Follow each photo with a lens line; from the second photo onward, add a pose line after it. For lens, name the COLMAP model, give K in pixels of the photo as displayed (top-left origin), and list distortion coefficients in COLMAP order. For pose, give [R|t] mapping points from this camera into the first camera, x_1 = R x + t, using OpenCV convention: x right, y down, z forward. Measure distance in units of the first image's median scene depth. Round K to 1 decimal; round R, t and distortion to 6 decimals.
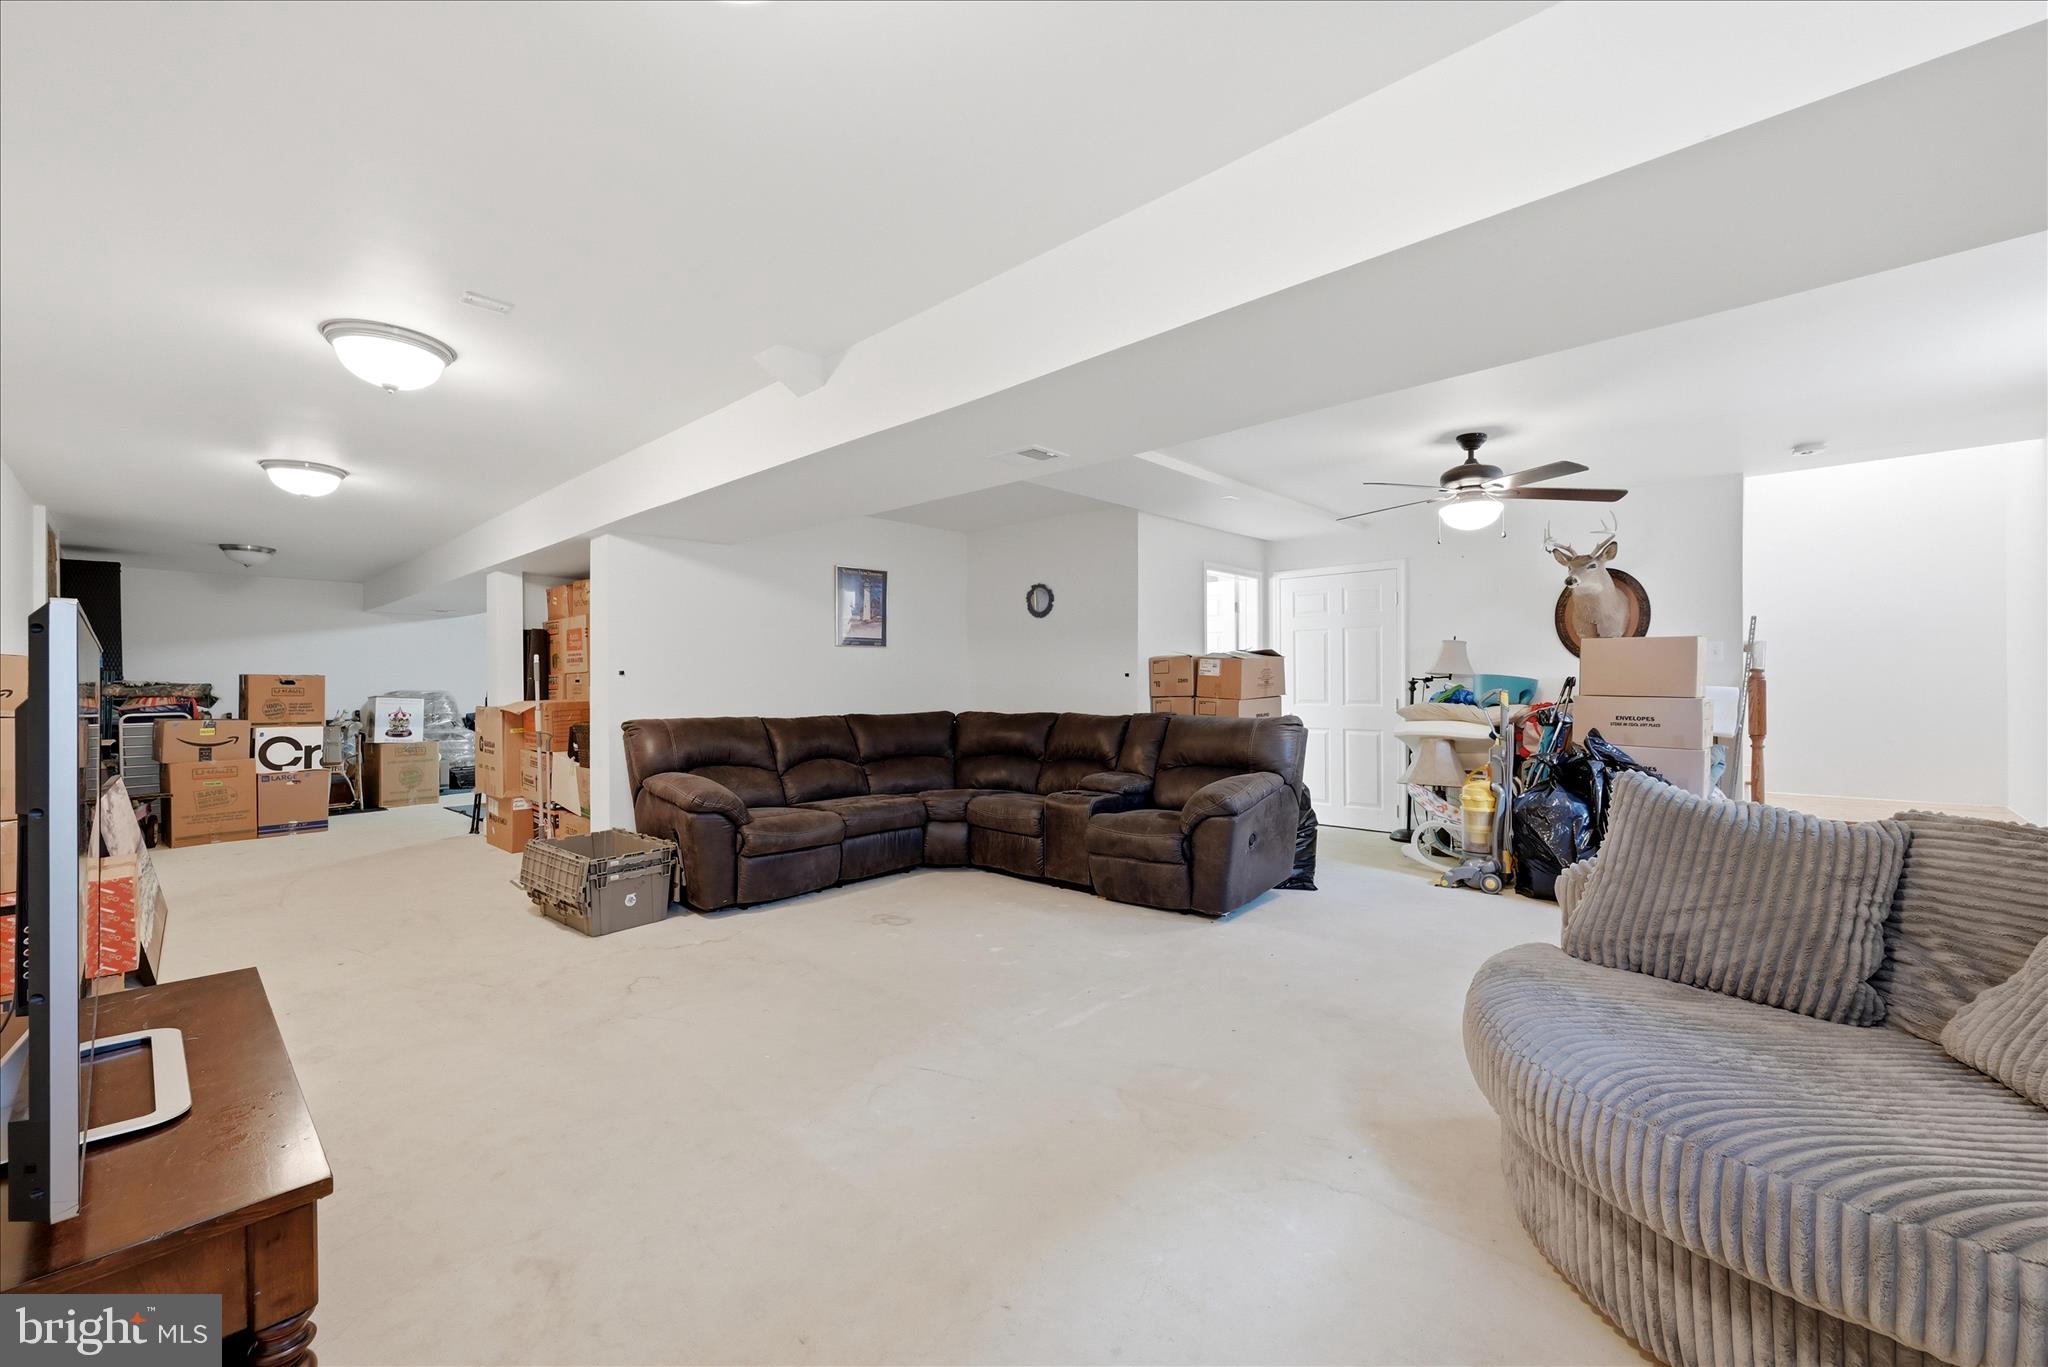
lens RADIAL K [[806.7, 0, 1028.7], [0, 806.7, 688.0], [0, 0, 1]] dist [0.000780, 0.000108]
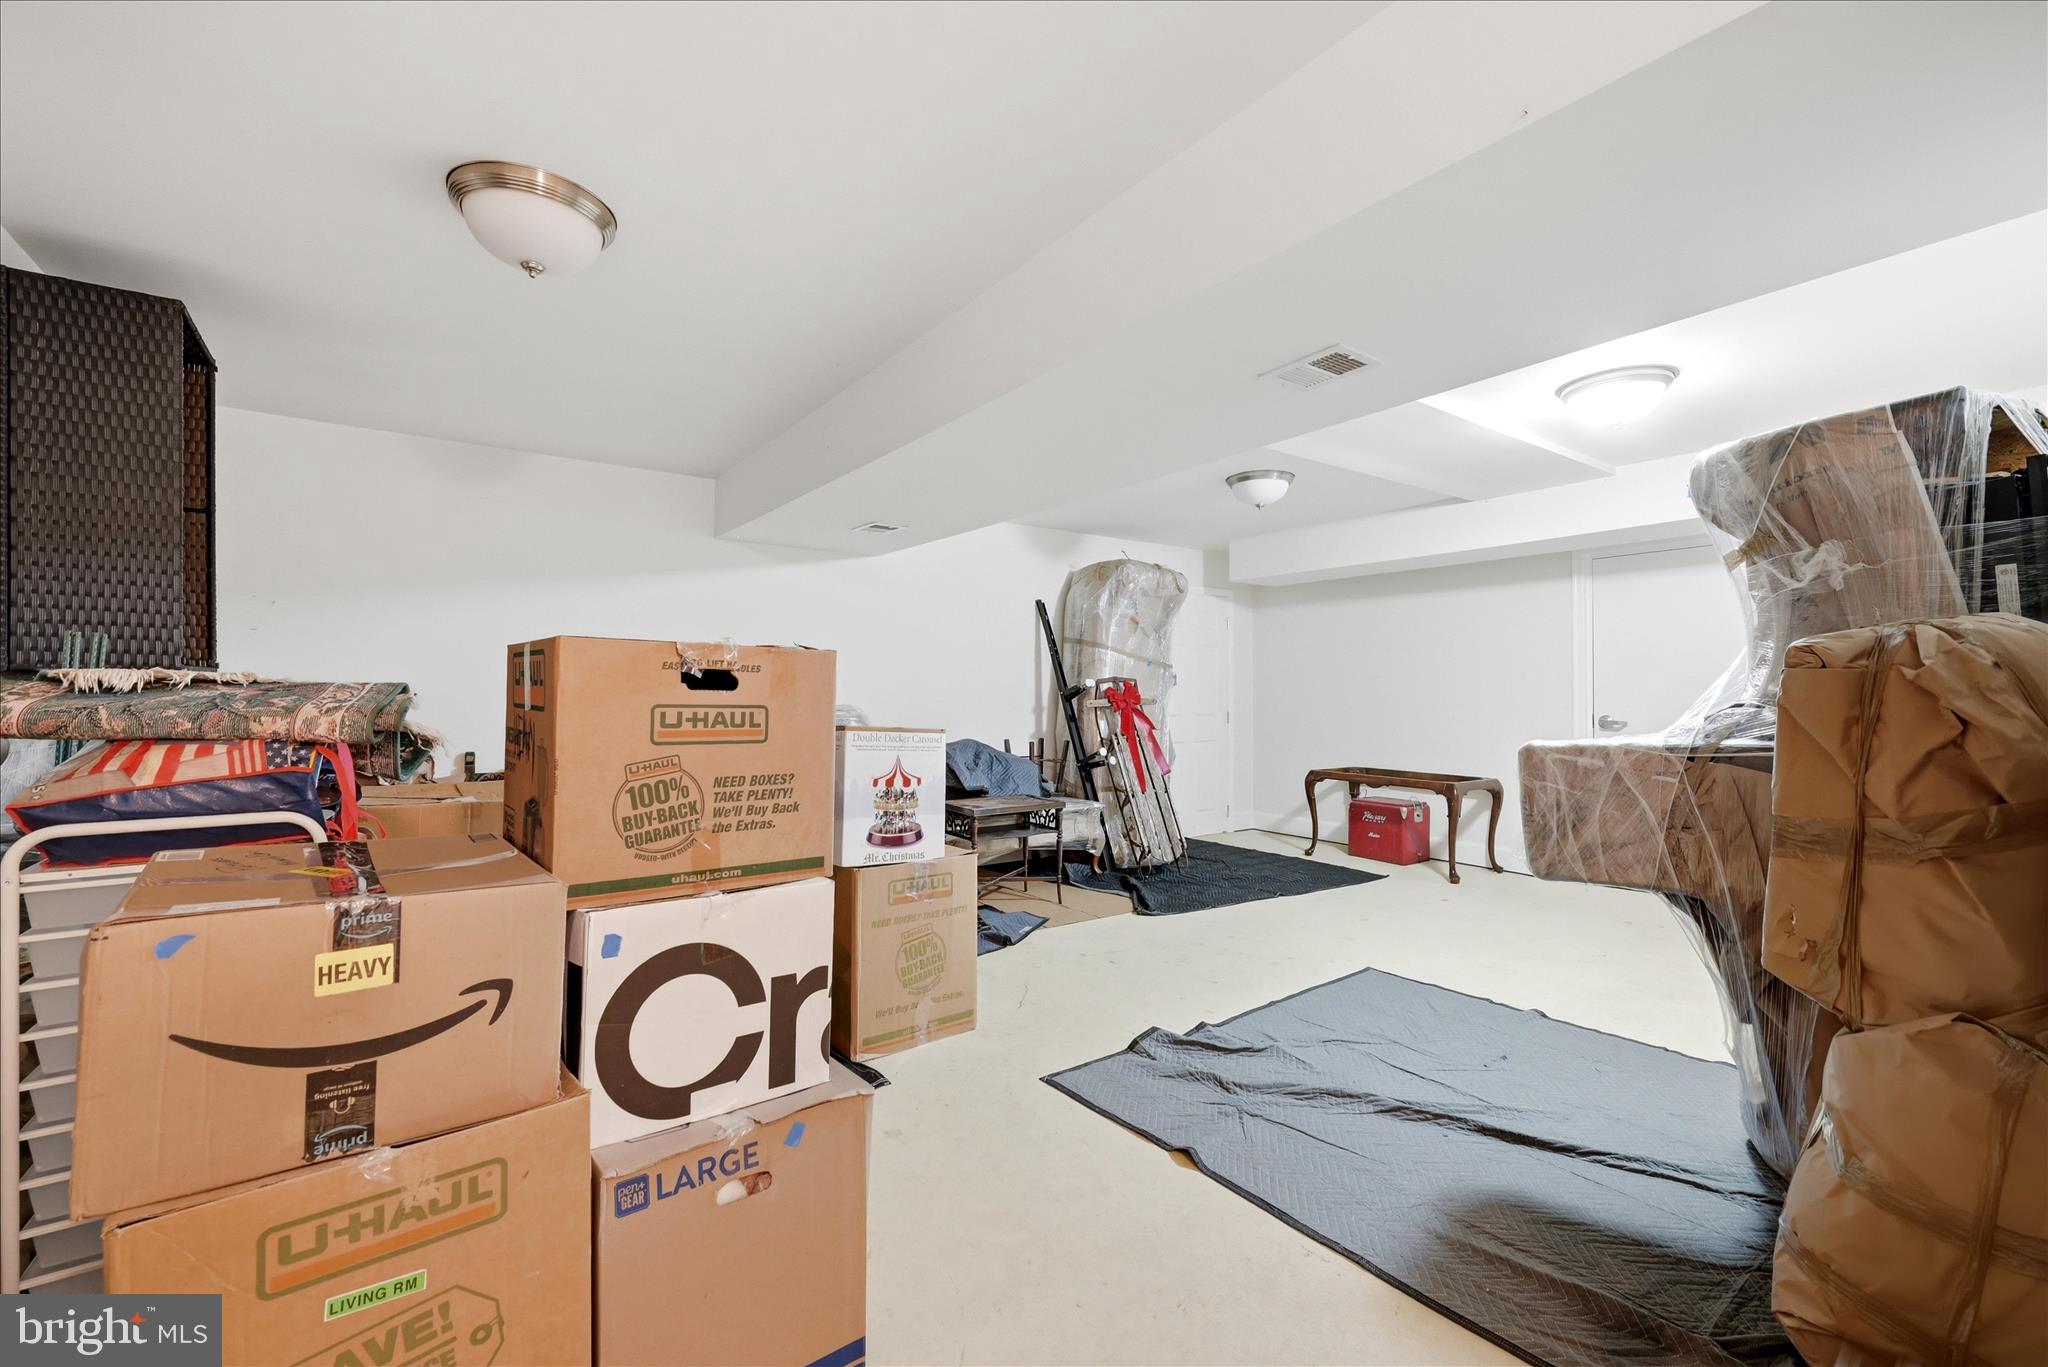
lens RADIAL K [[831.3, 0, 1037.9], [0, 831.3, 692.8], [0, 0, 1]] dist [-0.000059, 0.000047]
pose [[0.983708, 0.009261, -0.179533, -0.801452], [-0.010723, 0.999917, -0.007175, -0.002834], [0.179451, 0.008984, 0.983726, 0.808840]]
